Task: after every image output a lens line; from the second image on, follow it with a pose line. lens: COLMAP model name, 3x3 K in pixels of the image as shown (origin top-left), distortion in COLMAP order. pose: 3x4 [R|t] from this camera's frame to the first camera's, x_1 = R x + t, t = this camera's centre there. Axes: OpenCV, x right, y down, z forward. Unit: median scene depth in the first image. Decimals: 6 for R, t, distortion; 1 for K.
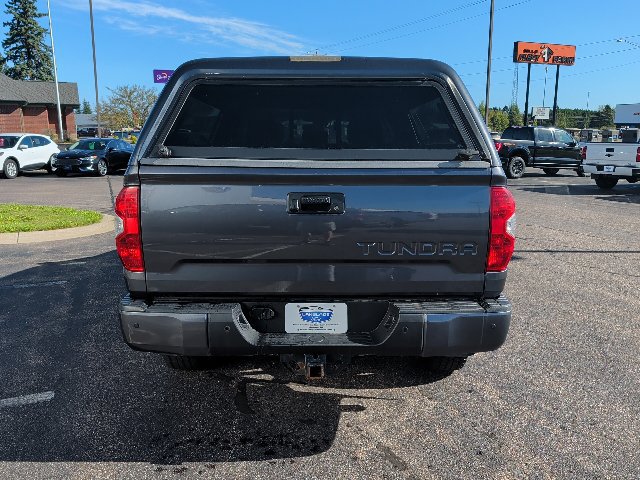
lens RADIAL K [[525.4, 0, 323.4], [0, 525.4, 237.7], [0, 0, 1]] dist [0.053656, -0.070046]
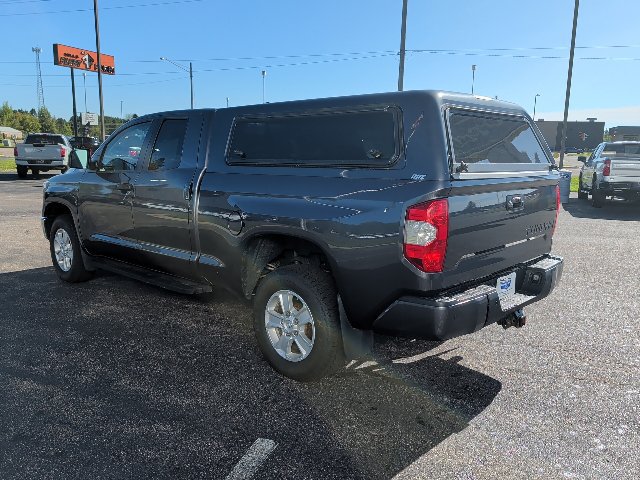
lens RADIAL K [[525.4, 0, 323.4], [0, 525.4, 237.7], [0, 0, 1]] dist [0.053656, -0.070046]
pose [[0.695124, -0.111204, 0.710237, -0.794870], [0.119690, 0.992077, 0.038189, -0.052522], [-0.708856, 0.058462, 0.702926, 0.205769]]
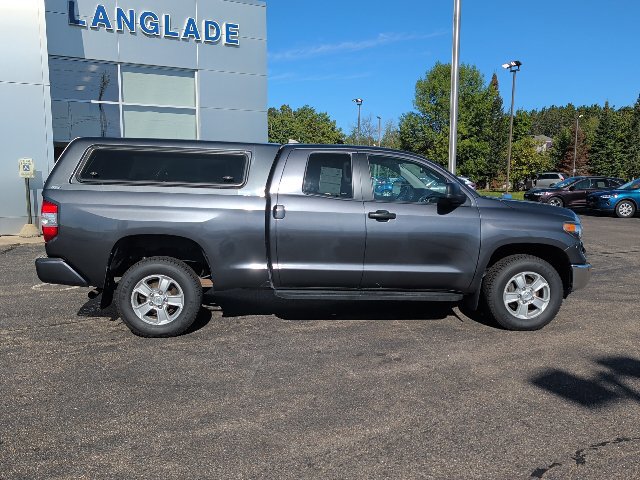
lens RADIAL K [[525.4, 0, 323.4], [0, 525.4, 237.7], [0, 0, 1]] dist [0.053656, -0.070046]
pose [[0.091757, 0.113452, -0.989297, 1.423752], [-0.193973, 0.976494, 0.093993, -0.204236], [0.976706, 0.183273, 0.111607, 1.069714]]
